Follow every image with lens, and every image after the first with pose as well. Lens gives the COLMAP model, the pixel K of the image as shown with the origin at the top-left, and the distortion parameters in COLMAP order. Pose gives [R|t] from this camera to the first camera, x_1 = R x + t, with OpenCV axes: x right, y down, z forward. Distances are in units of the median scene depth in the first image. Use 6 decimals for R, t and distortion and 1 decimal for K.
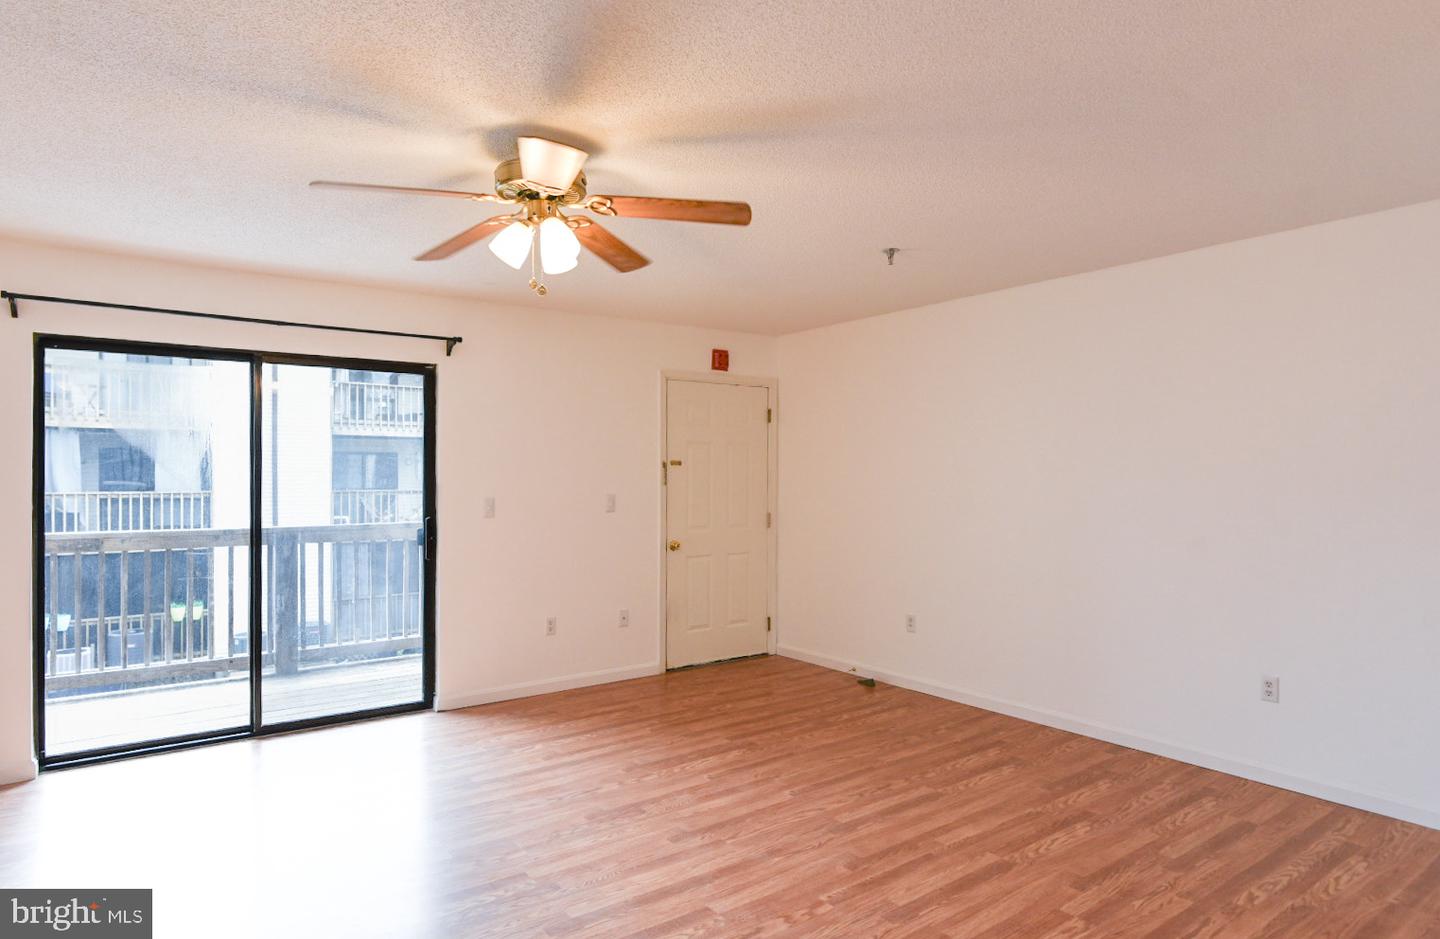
lens RADIAL K [[829.5, 0, 714.0], [0, 829.5, 485.9], [0, 0, 1]] dist [0.005001, -0.000092]
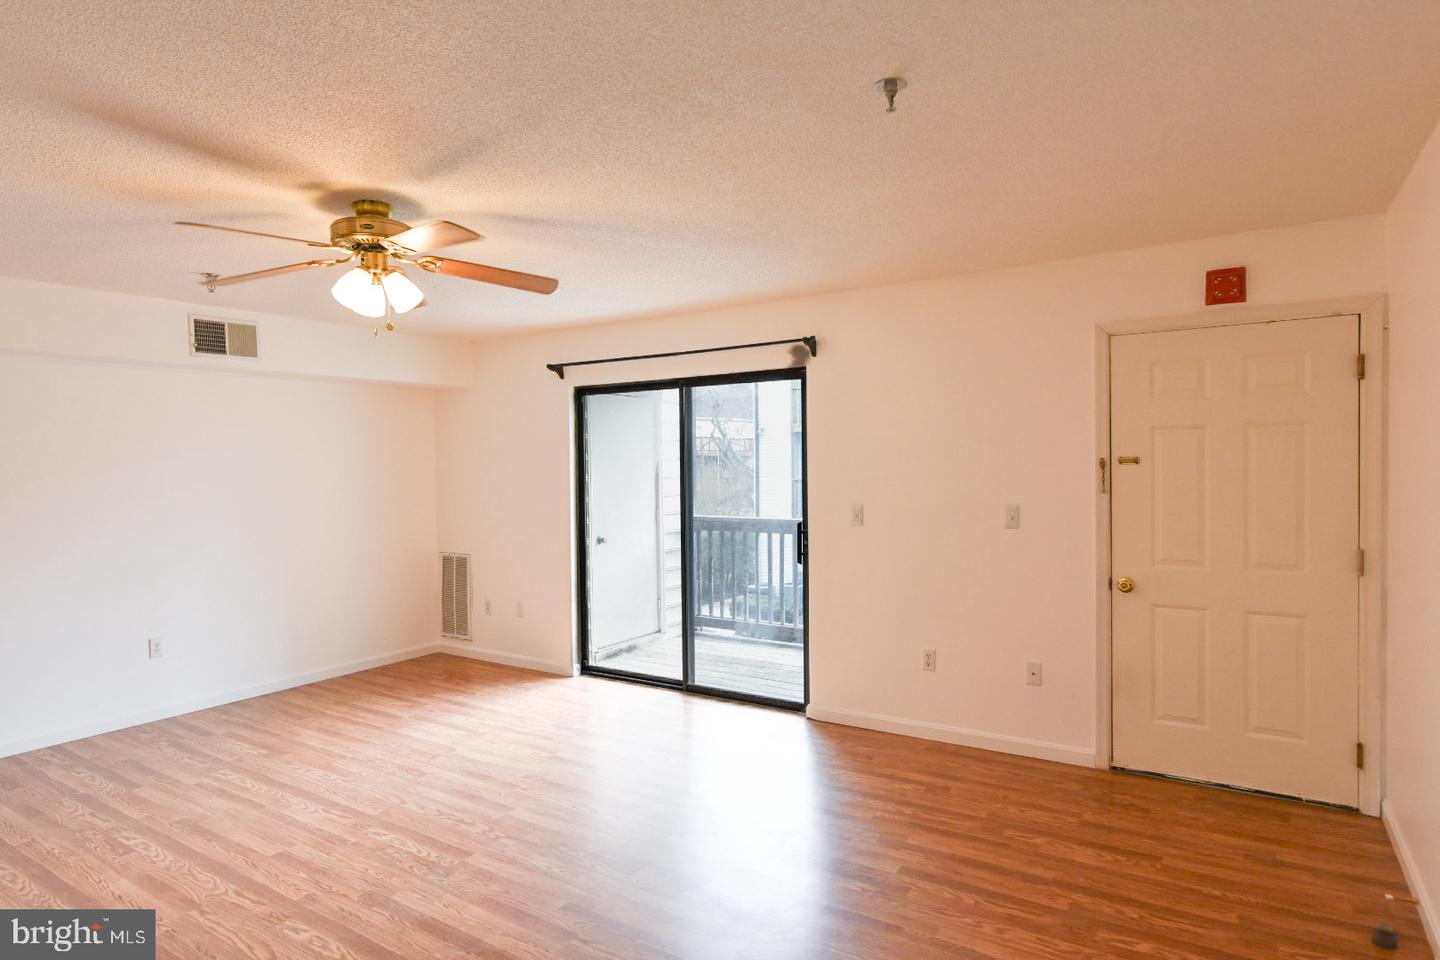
lens RADIAL K [[819.8, 0, 705.6], [0, 819.8, 476.0], [0, 0, 1]] dist [0.005628, -0.001160]
pose [[0.350363, 0.010038, -0.936560, 0.686058], [0.004144, 0.999916, 0.012267, -0.037606], [0.936605, -0.008179, 0.350292, 0.696816]]
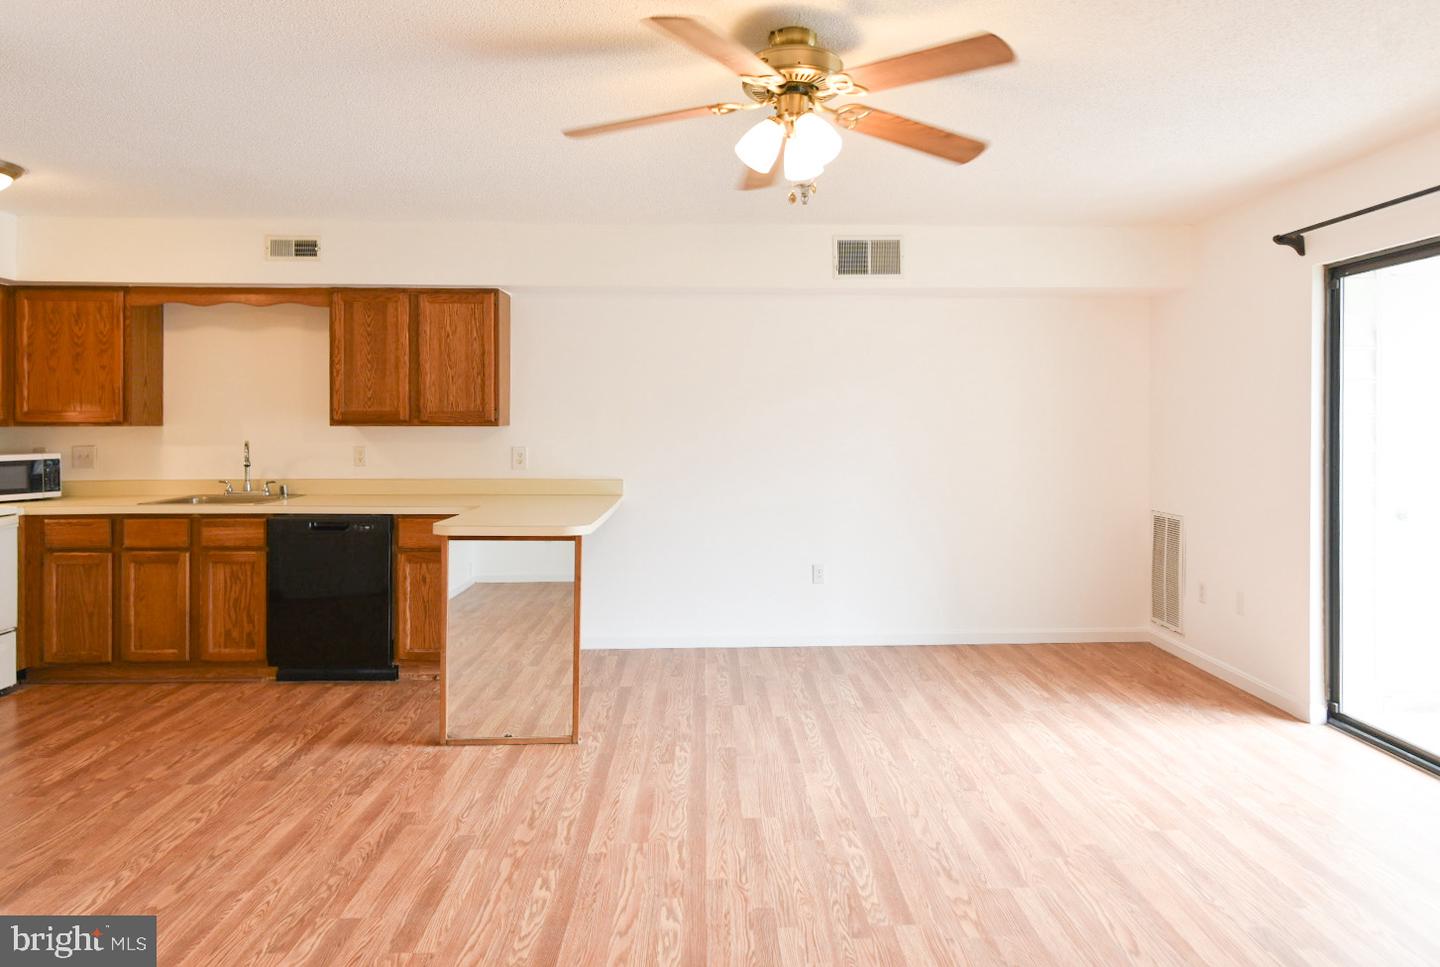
lens RADIAL K [[882.8, 0, 741.2], [0, 882.8, 422.4], [0, 0, 1]] dist [0.002634, -0.000540]
pose [[-0.551258, 0.001231, -0.834334, 0.415975], [-0.006925, 0.999958, 0.006051, -0.003491], [0.834306, 0.009113, -0.551227, 1.005131]]
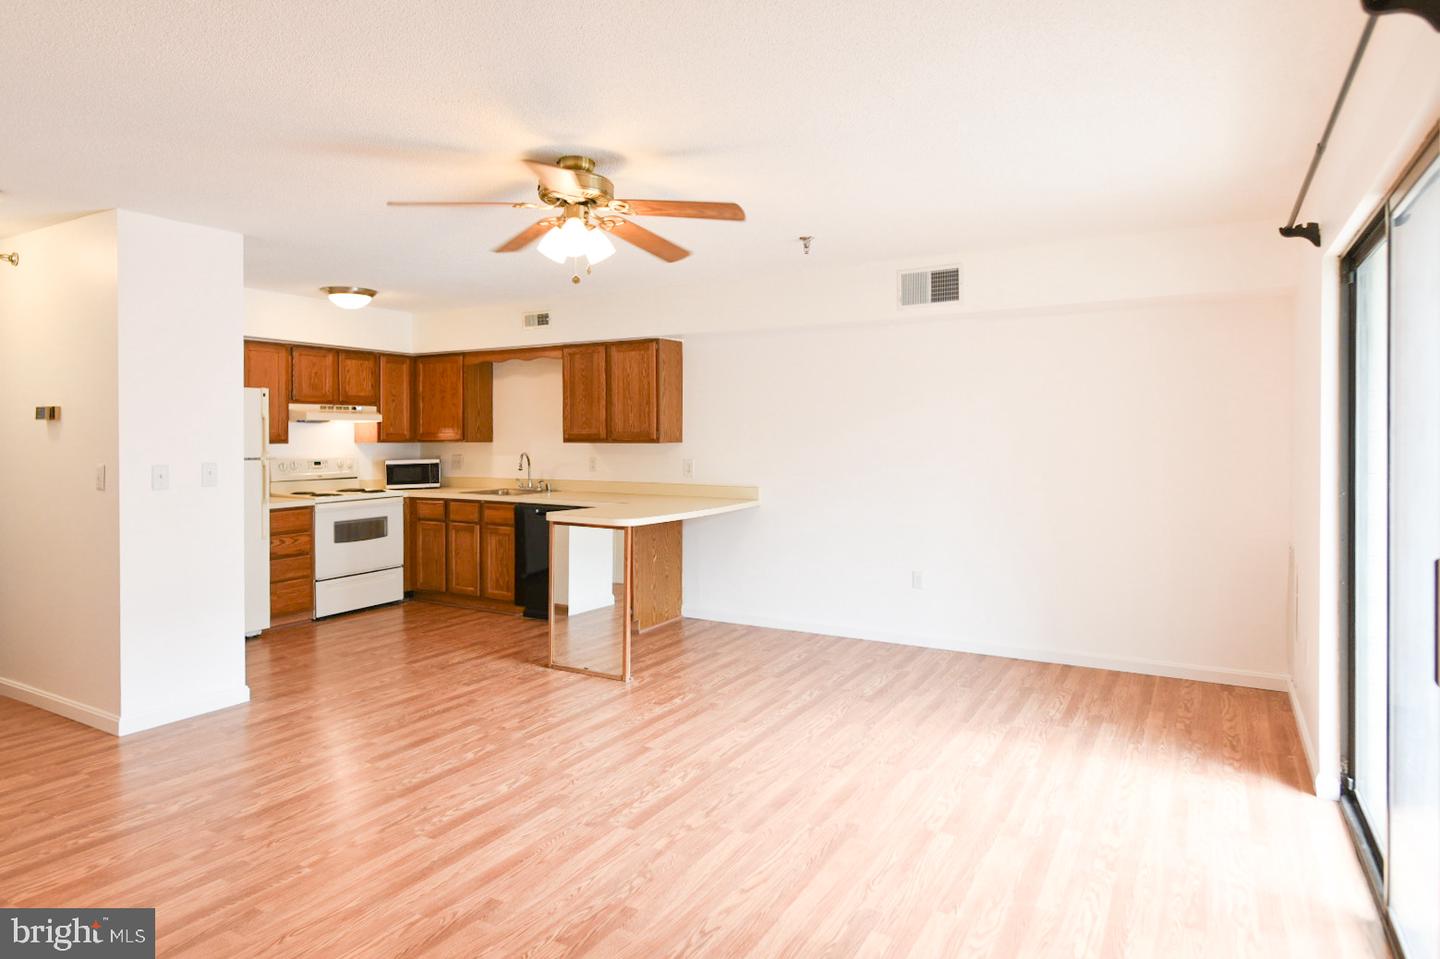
lens RADIAL K [[819.8, 0, 741.6], [0, 819.8, 447.0], [0, 0, 1]] dist [0.005628, -0.001160]
pose [[-0.906996, 0.006716, -0.421086, 0.051717], [-0.002296, 0.999779, 0.020892, -0.014101], [0.421133, 0.019916, -0.906780, 1.487976]]
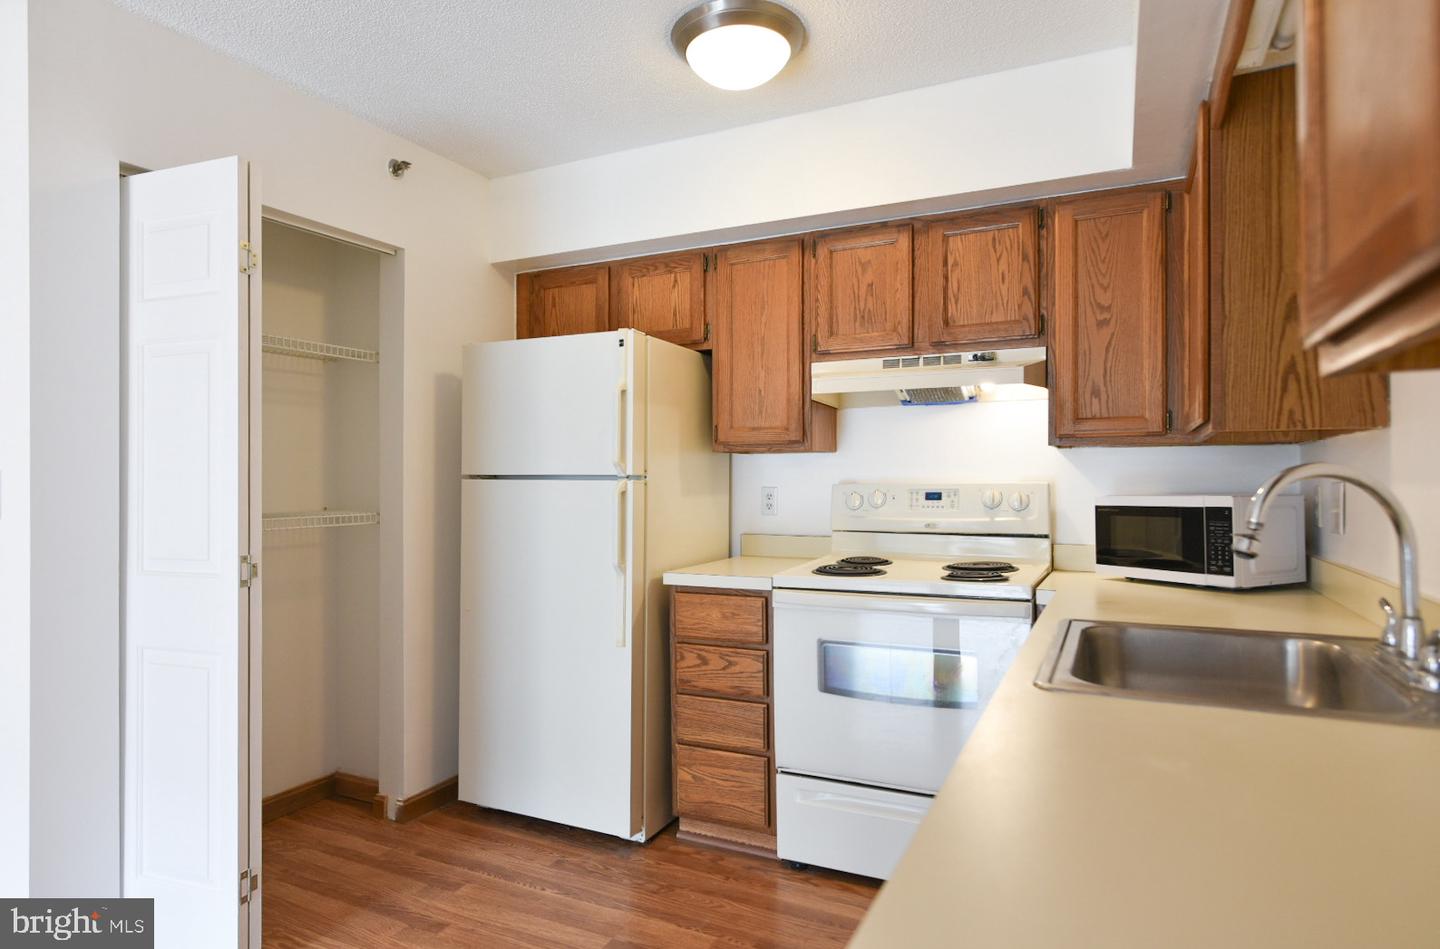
lens RADIAL K [[819.8, 0, 714.2], [0, 819.8, 477.6], [0, 0, 1]] dist [0.005628, -0.001160]
pose [[-0.468268, 0.003034, 0.883581, -0.447412], [0.009629, 0.999952, 0.001670, 0.039428], [-0.883534, 0.009290, -0.468275, 0.043590]]
